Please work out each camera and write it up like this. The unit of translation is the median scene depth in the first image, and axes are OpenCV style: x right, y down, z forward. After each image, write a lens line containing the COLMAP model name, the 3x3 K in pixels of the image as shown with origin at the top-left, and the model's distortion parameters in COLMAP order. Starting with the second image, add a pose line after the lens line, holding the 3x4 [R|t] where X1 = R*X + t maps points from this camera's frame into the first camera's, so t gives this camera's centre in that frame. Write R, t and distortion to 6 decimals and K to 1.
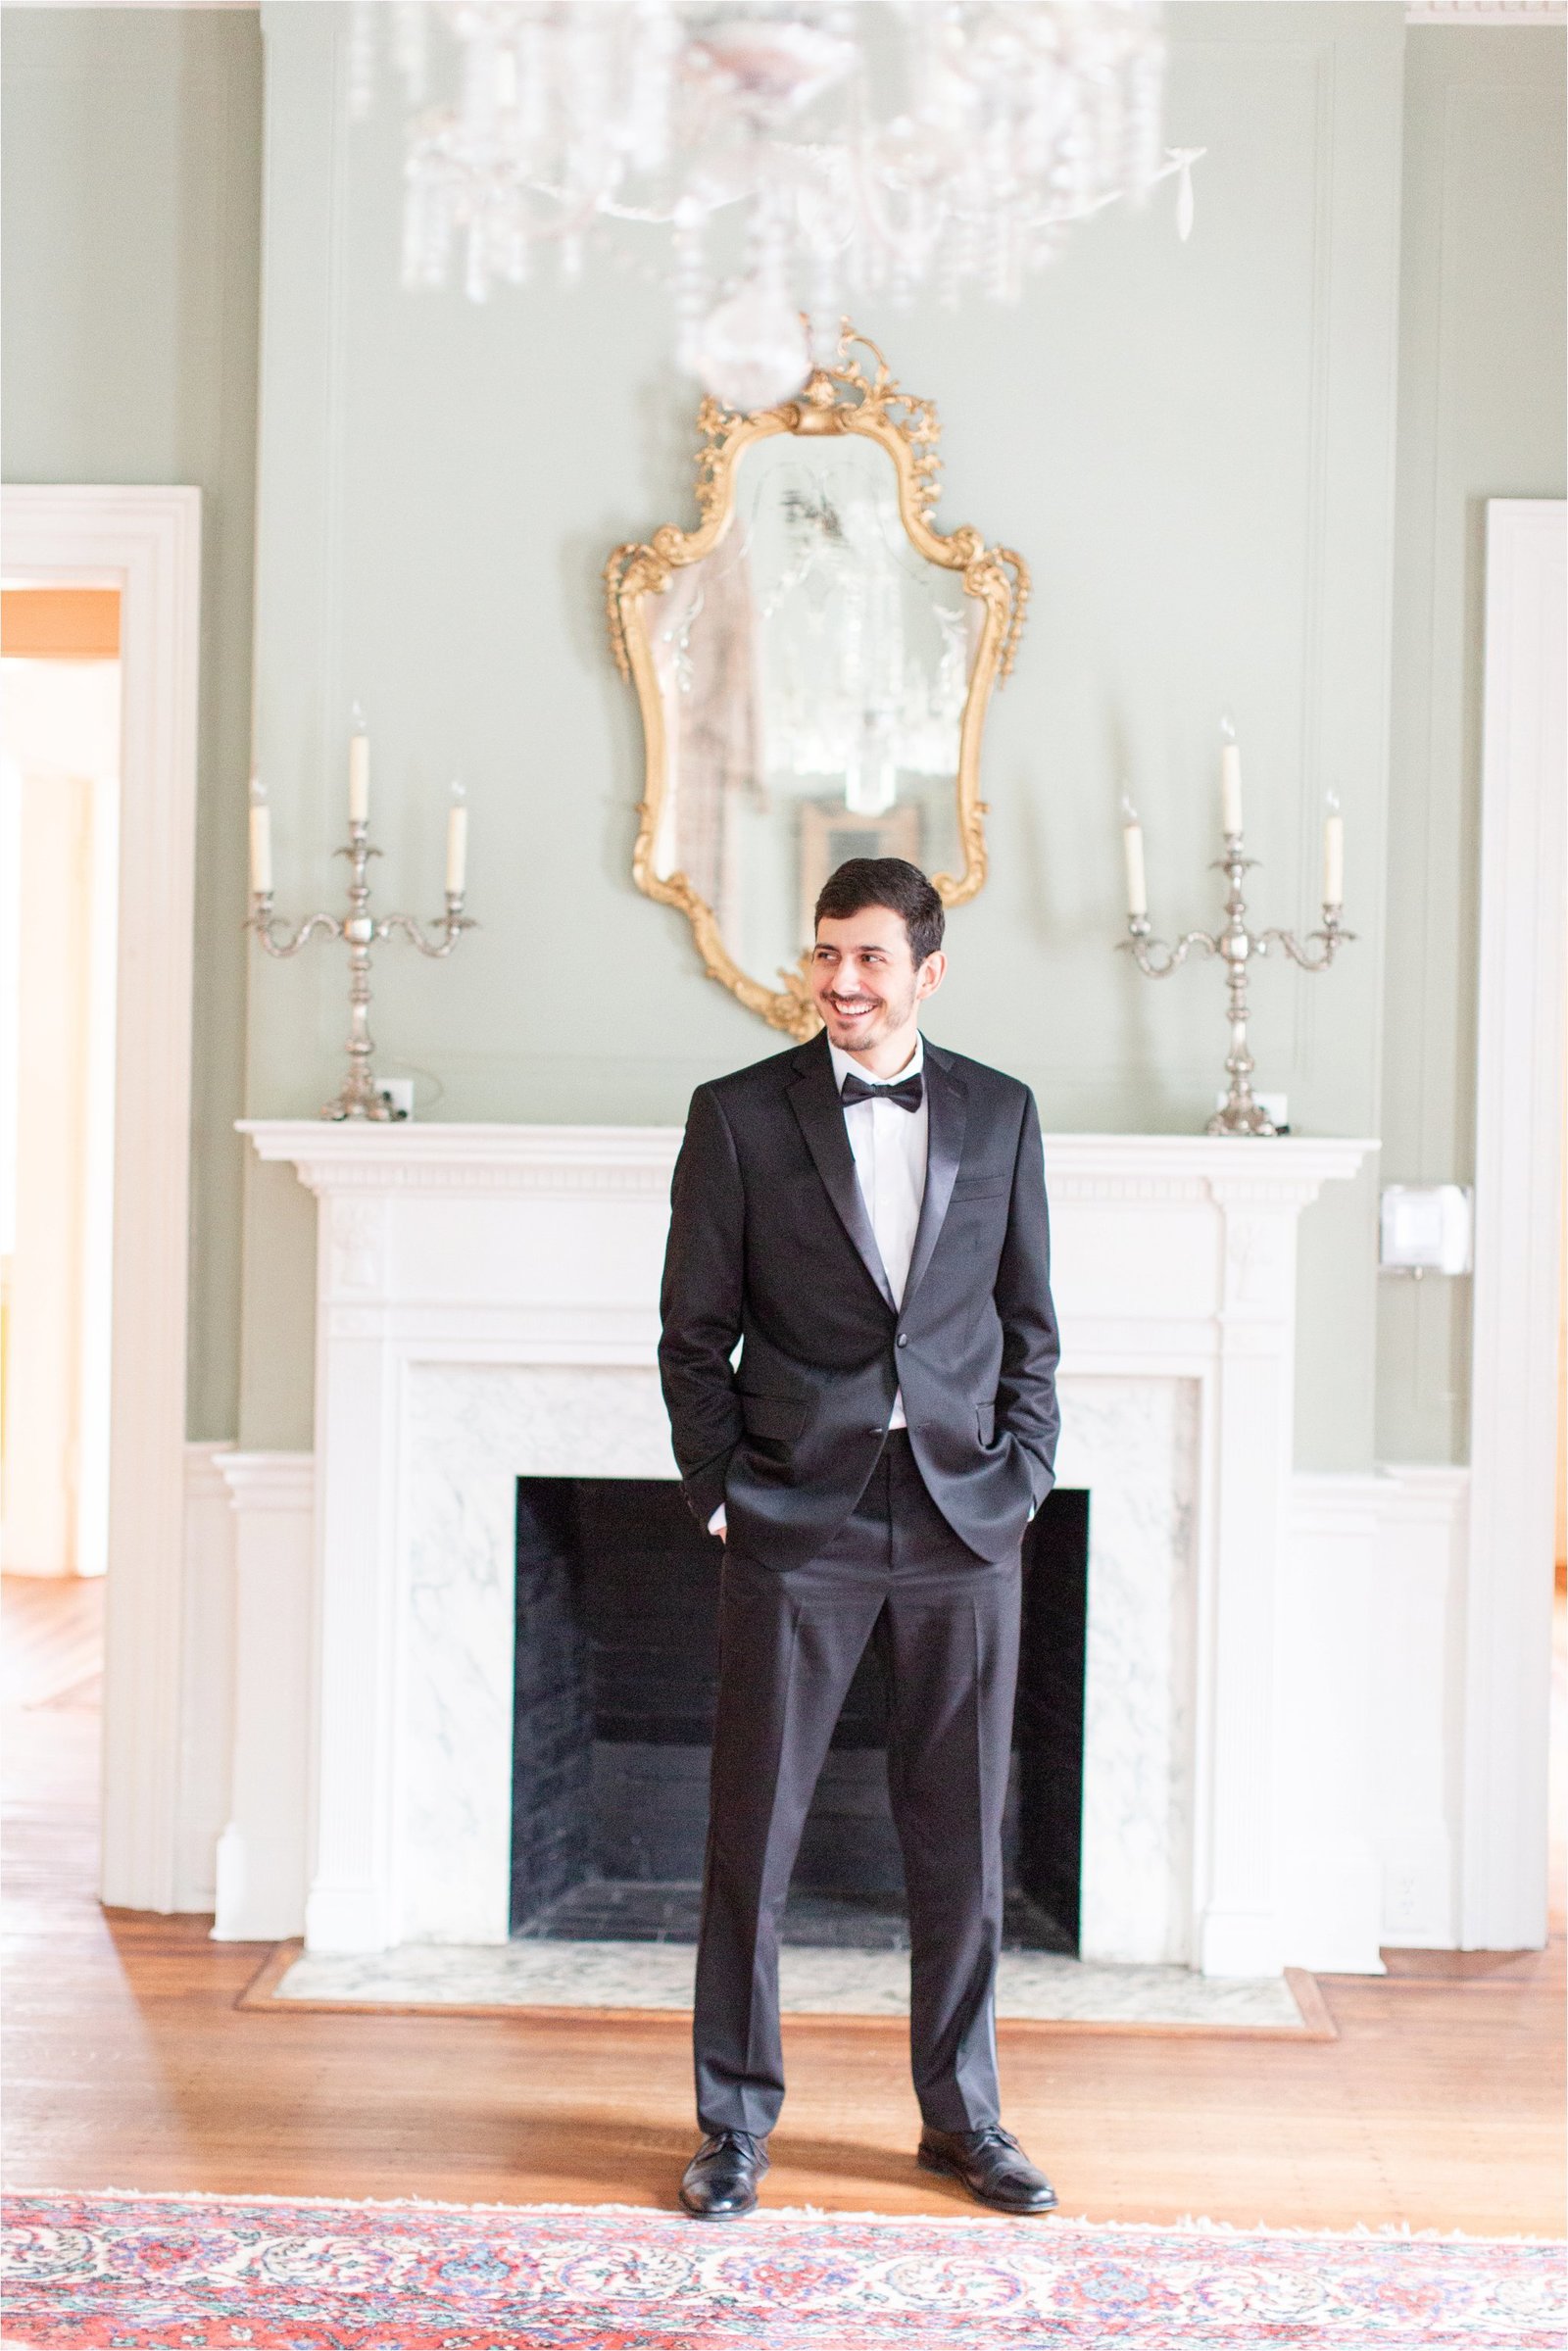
lens RADIAL K [[3589.0, 0, 804.1], [0, 3589.0, 1165.6], [0, 0, 1]] dist [0.024912, 0.000000]
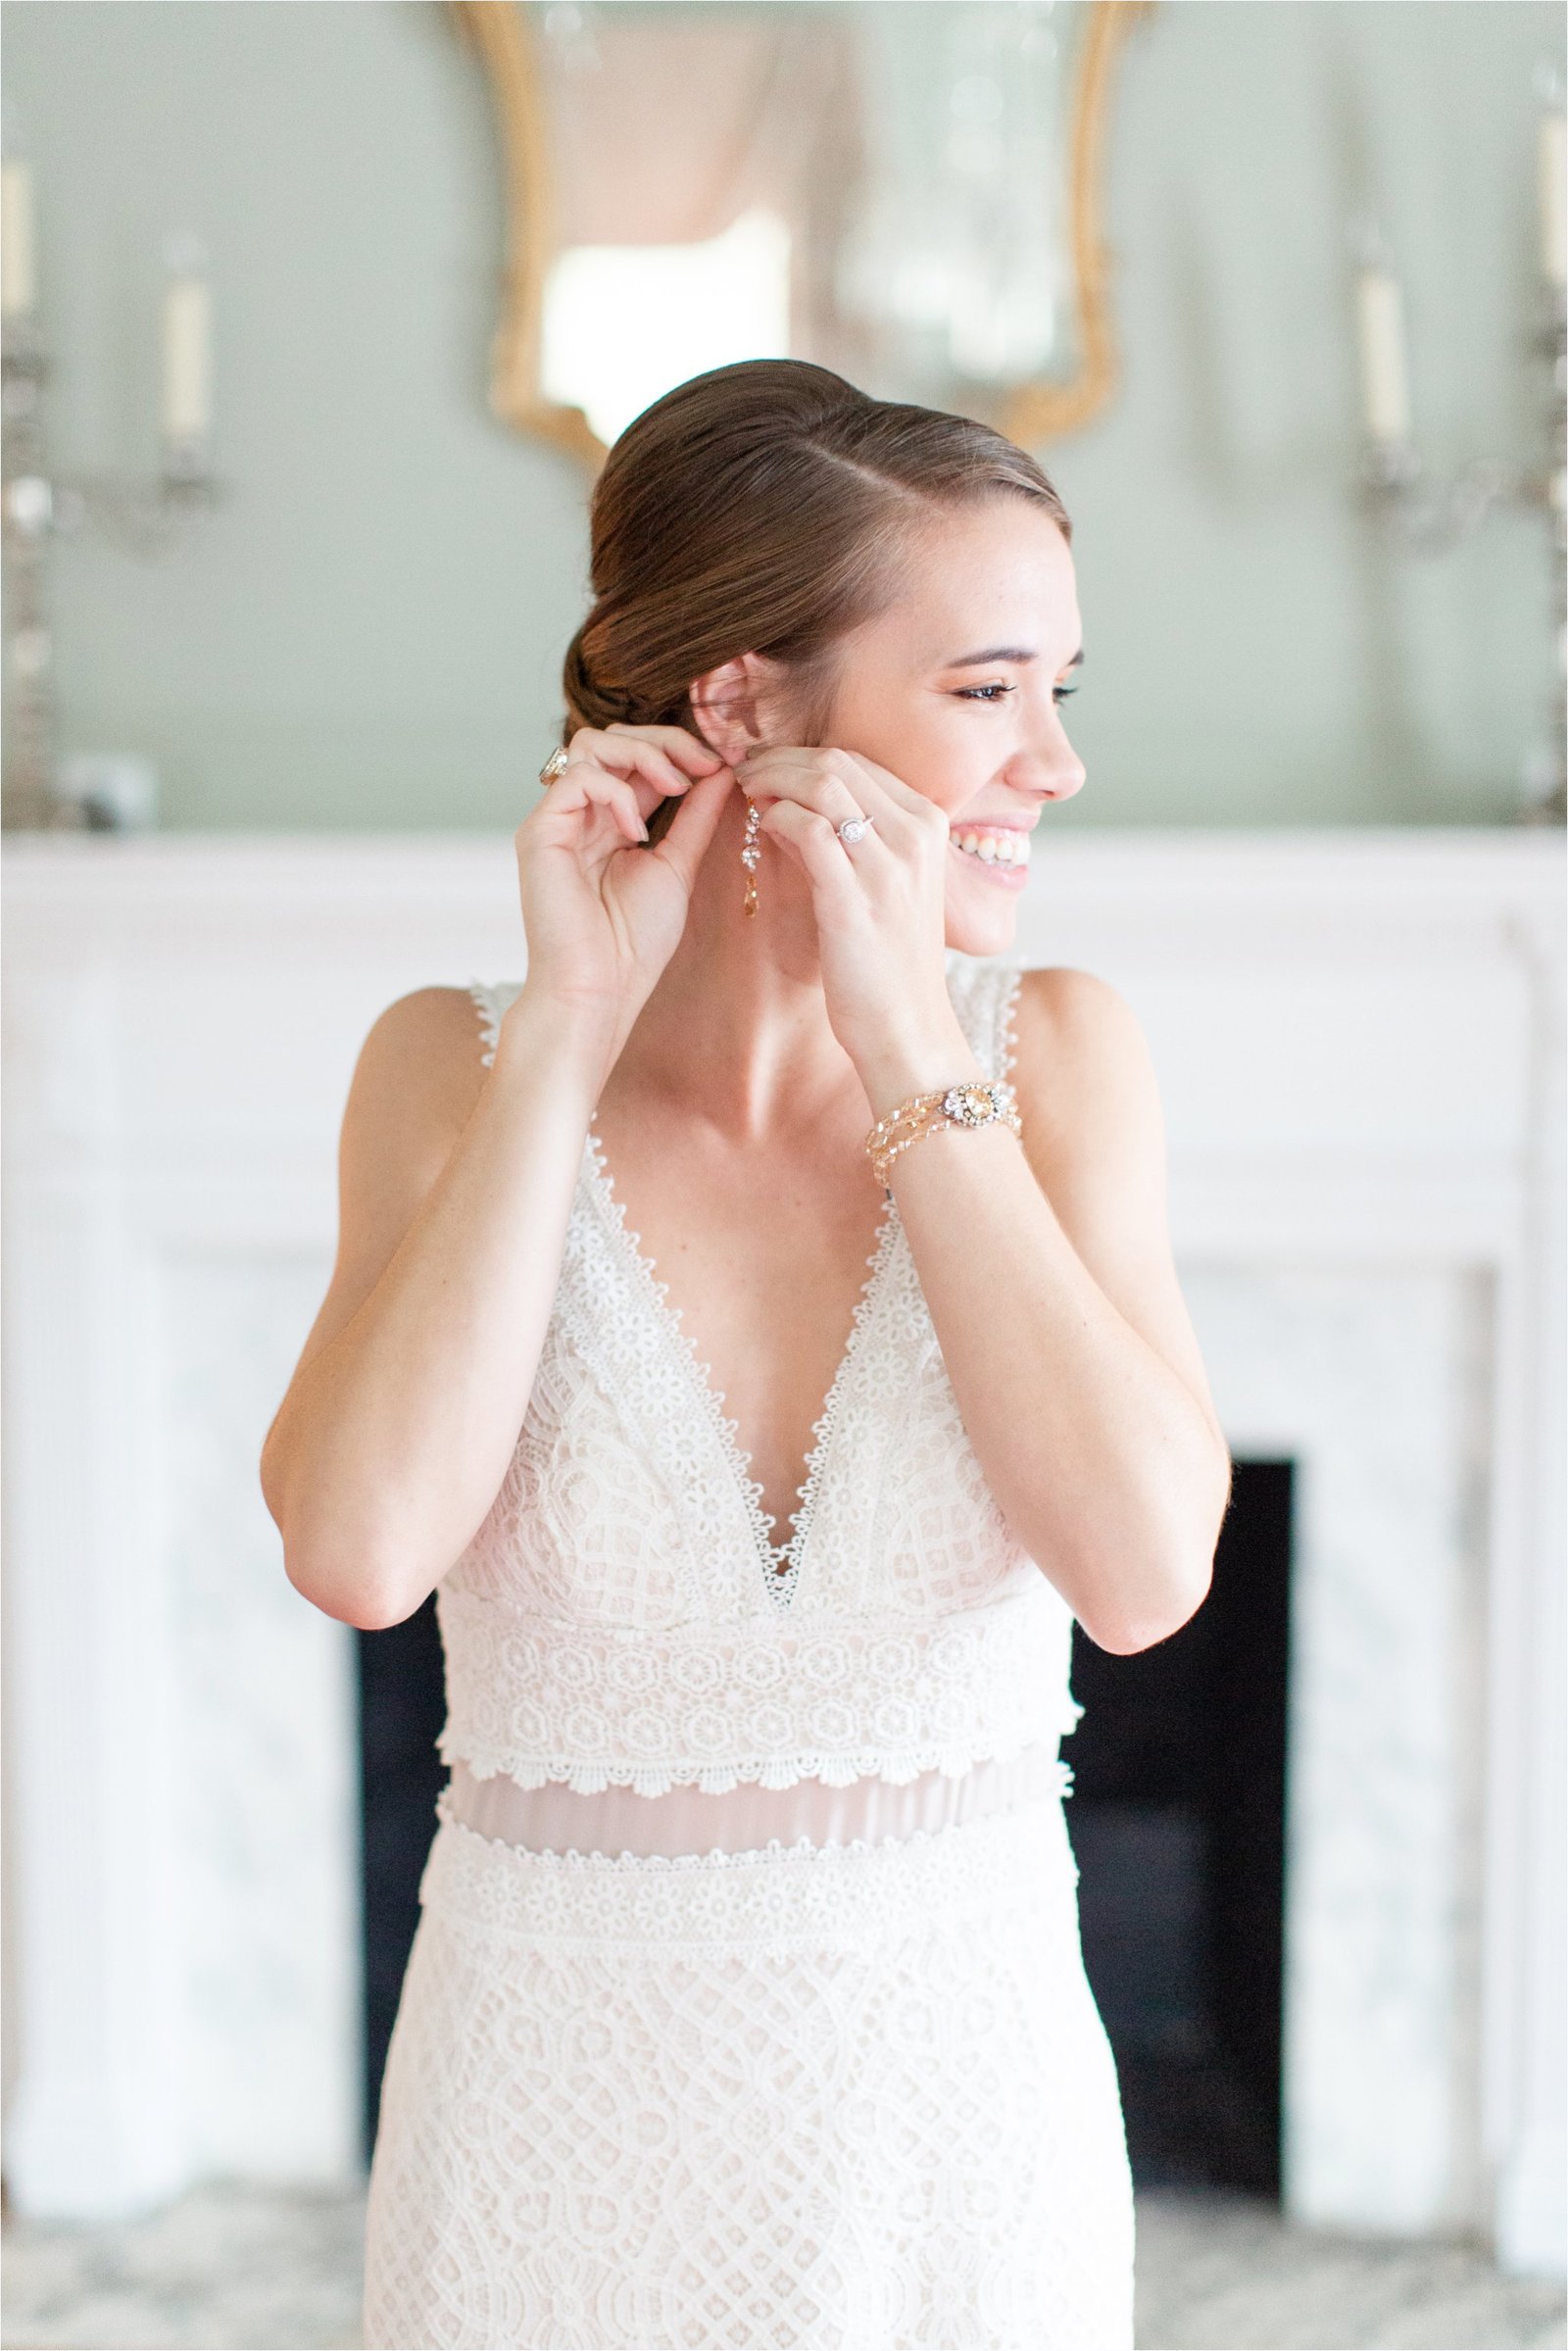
lens RADIAL K [[3589.0, 0, 732.5], [0, 3589.0, 1182.1], [0, 0, 1]] dist [0.024912, 0.000000]
pose [[0.997864, -0.014407, -0.063725, 0.024488], [0.020675, 0.994889, 0.098833, -0.012426], [0.061975, -0.099939, 0.993062, 0.420351]]
